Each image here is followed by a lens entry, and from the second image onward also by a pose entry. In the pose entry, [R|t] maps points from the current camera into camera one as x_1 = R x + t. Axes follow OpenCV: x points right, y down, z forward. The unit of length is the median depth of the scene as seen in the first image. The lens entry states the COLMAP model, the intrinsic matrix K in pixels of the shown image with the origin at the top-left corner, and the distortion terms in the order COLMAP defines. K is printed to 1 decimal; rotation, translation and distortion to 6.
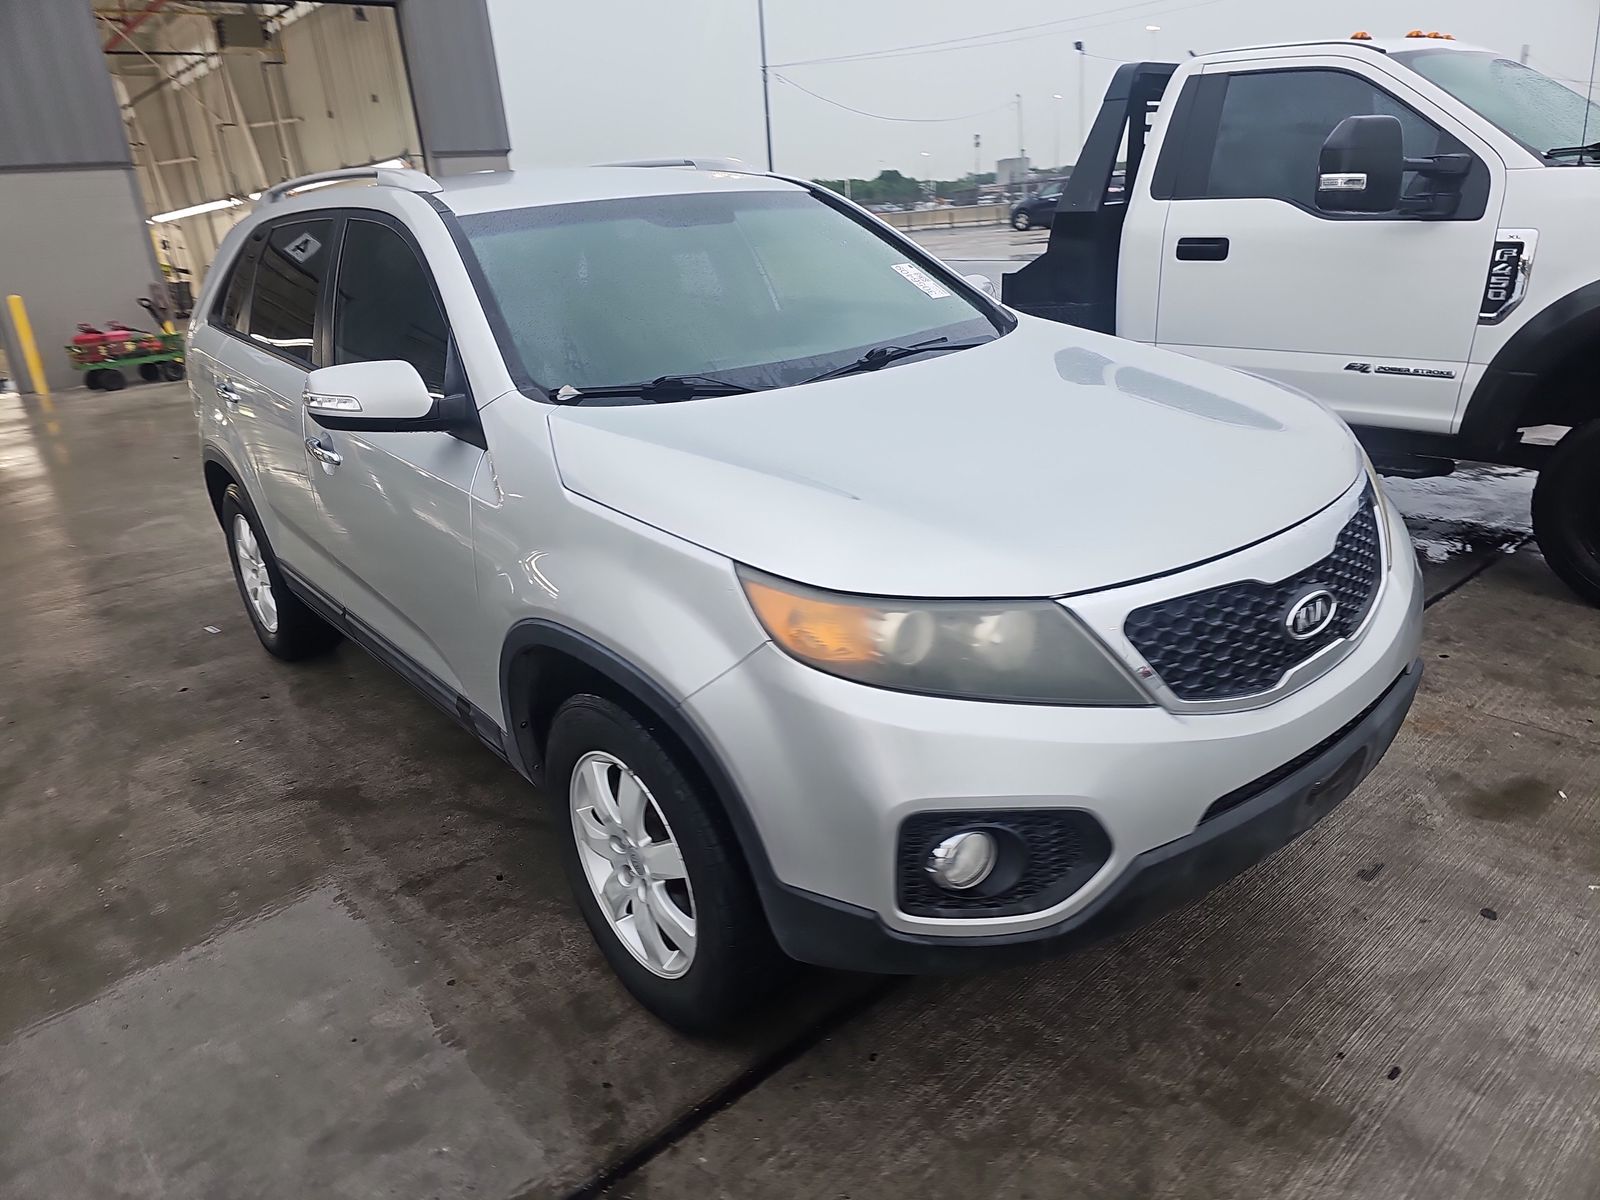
lens RADIAL K [[1057.7, 0, 775.4], [0, 1057.7, 601.4], [0, 0, 1]] dist [0.060682, -0.061595]
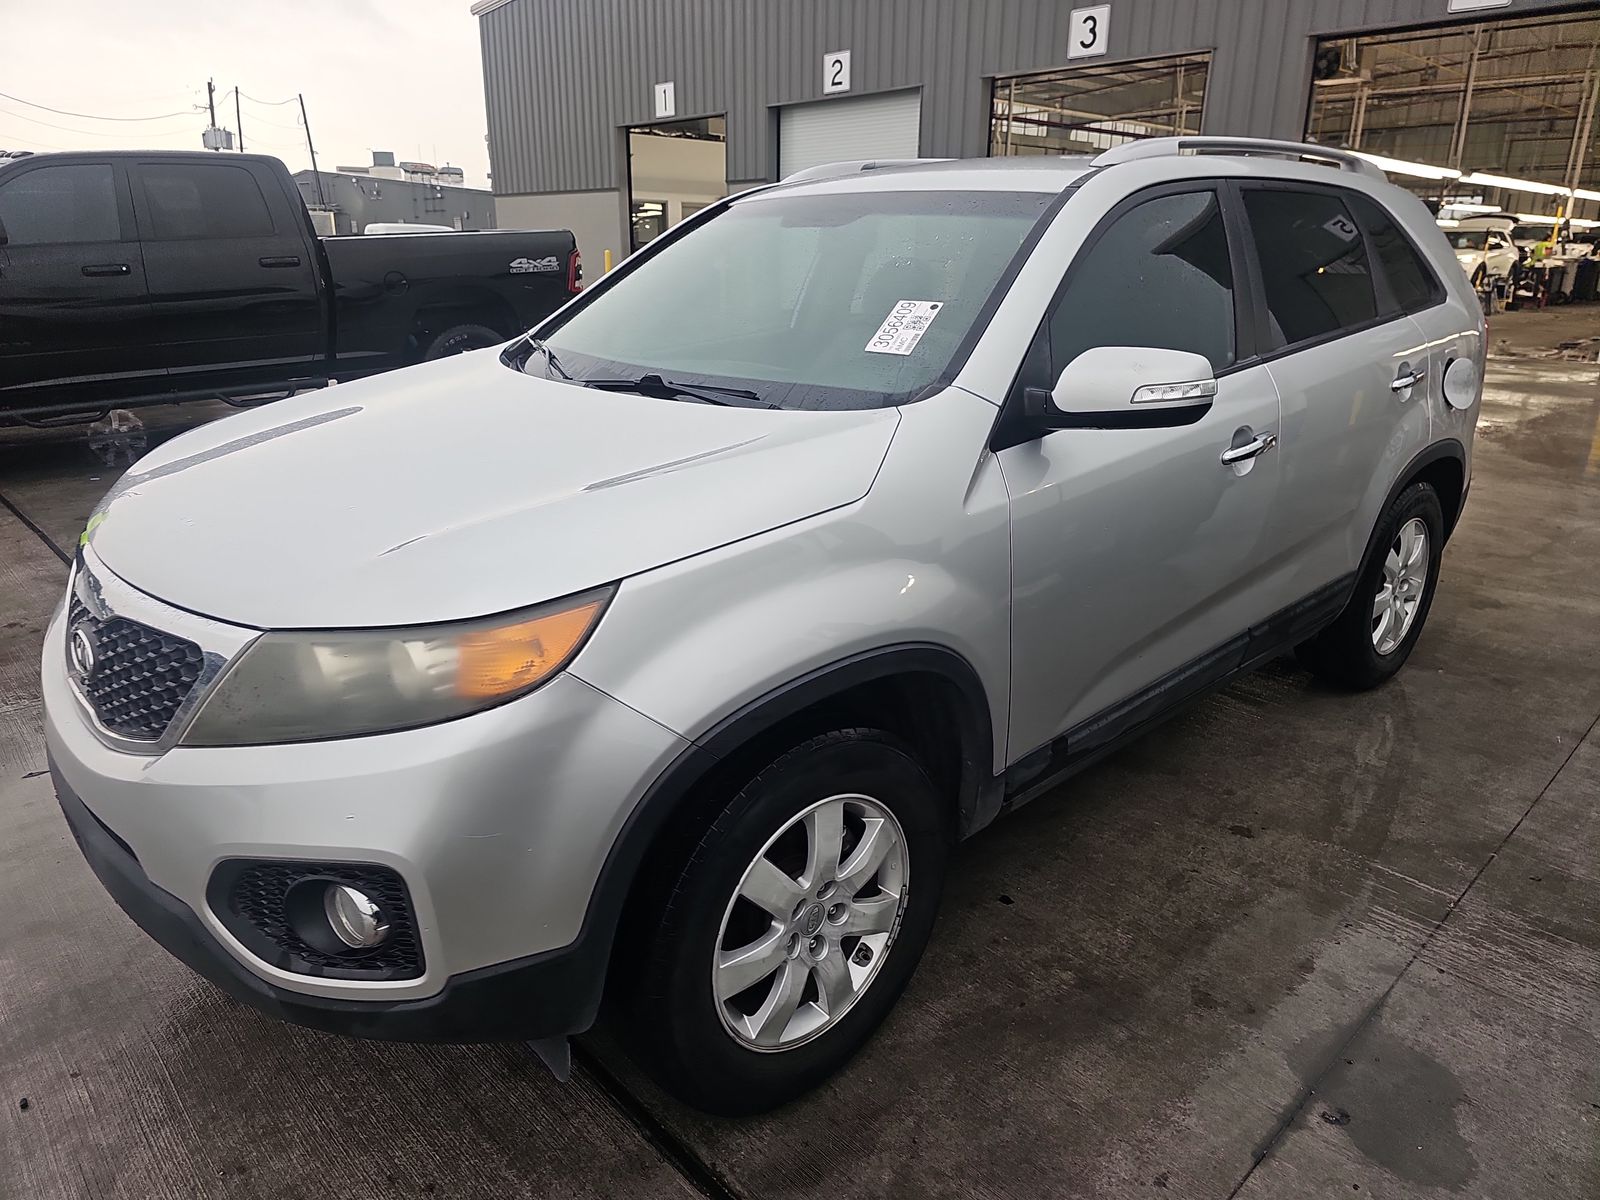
lens RADIAL K [[1057.7, 0, 775.4], [0, 1057.7, 601.4], [0, 0, 1]] dist [0.060682, -0.061595]
pose [[0.045194, 0.389612, -0.919870, 1.162601], [-0.346447, 0.869776, 0.351373, -0.490775], [0.936980, 0.302806, 0.174289, 1.156819]]
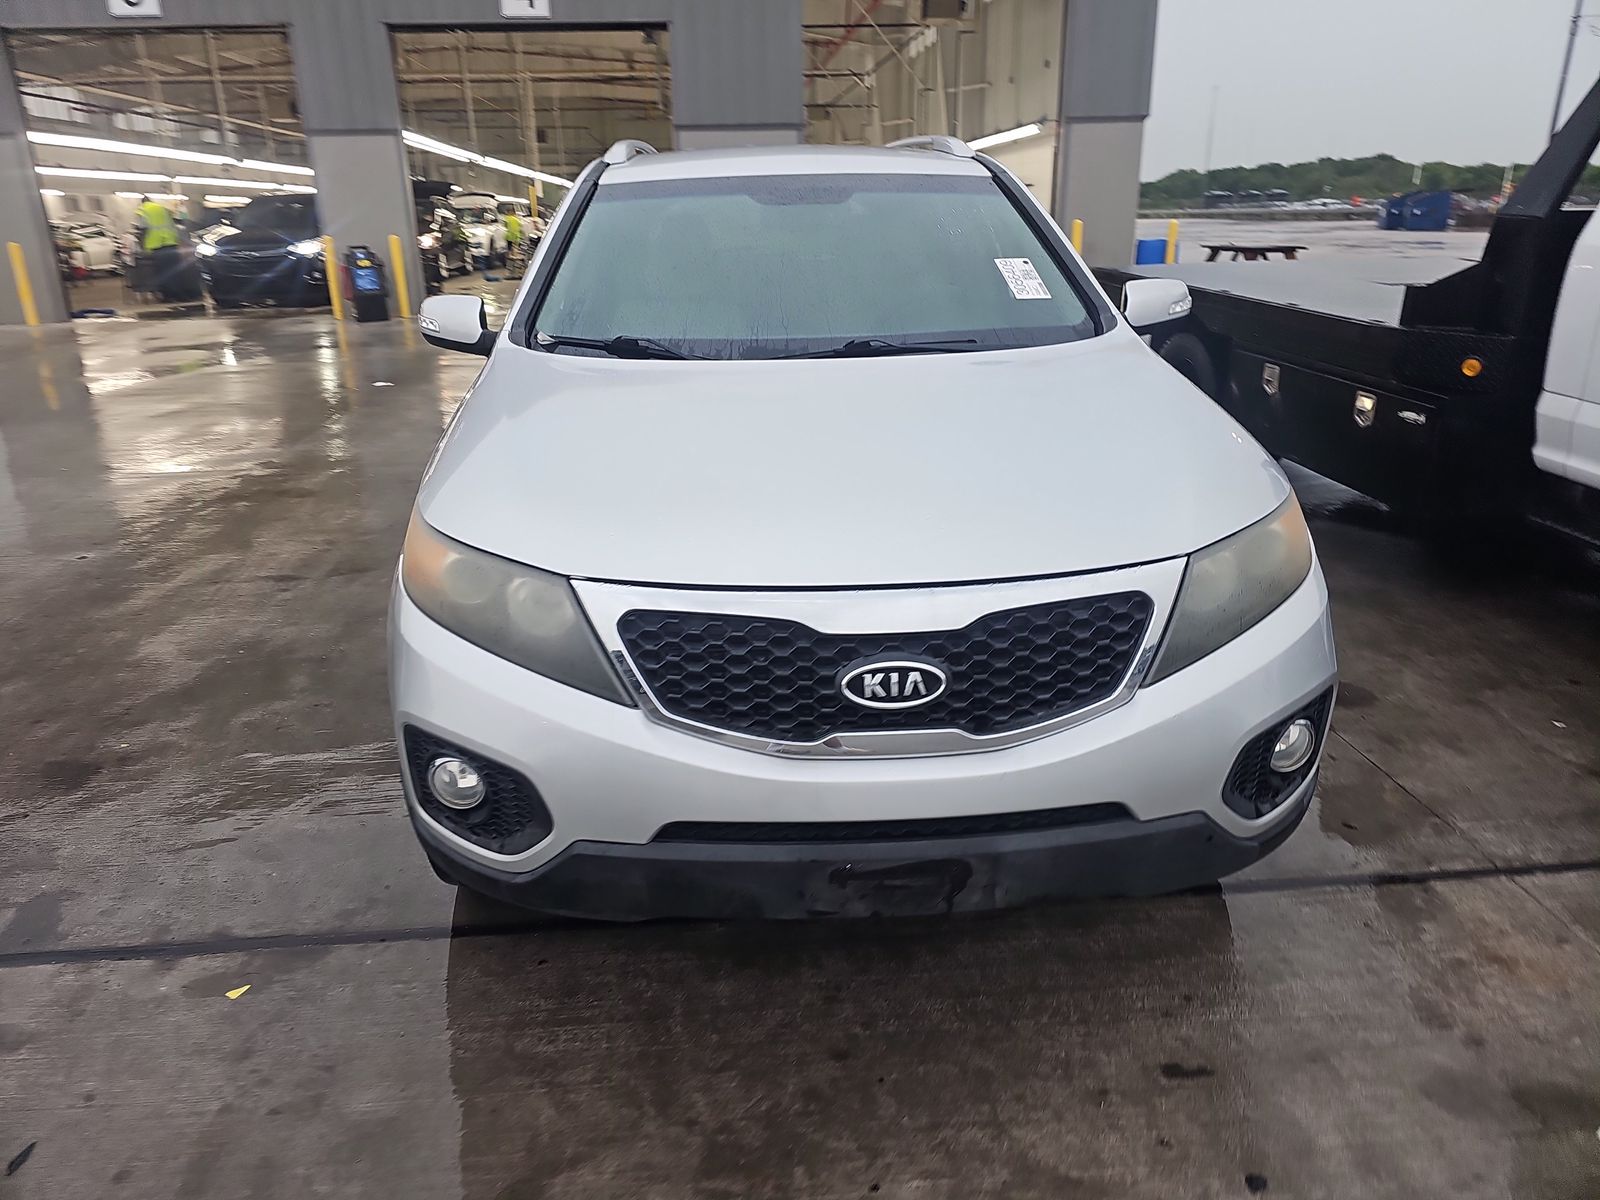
lens RADIAL K [[1056.6, 0, 774.7], [0, 1056.6, 578.6], [0, 0, 1]] dist [0.064904, -0.058832]
pose [[0.802525, 0.251921, -0.540823, 0.716873], [-0.244861, 0.965694, 0.086482, -0.102661], [0.544056, 0.063023, 0.836679, 0.165551]]
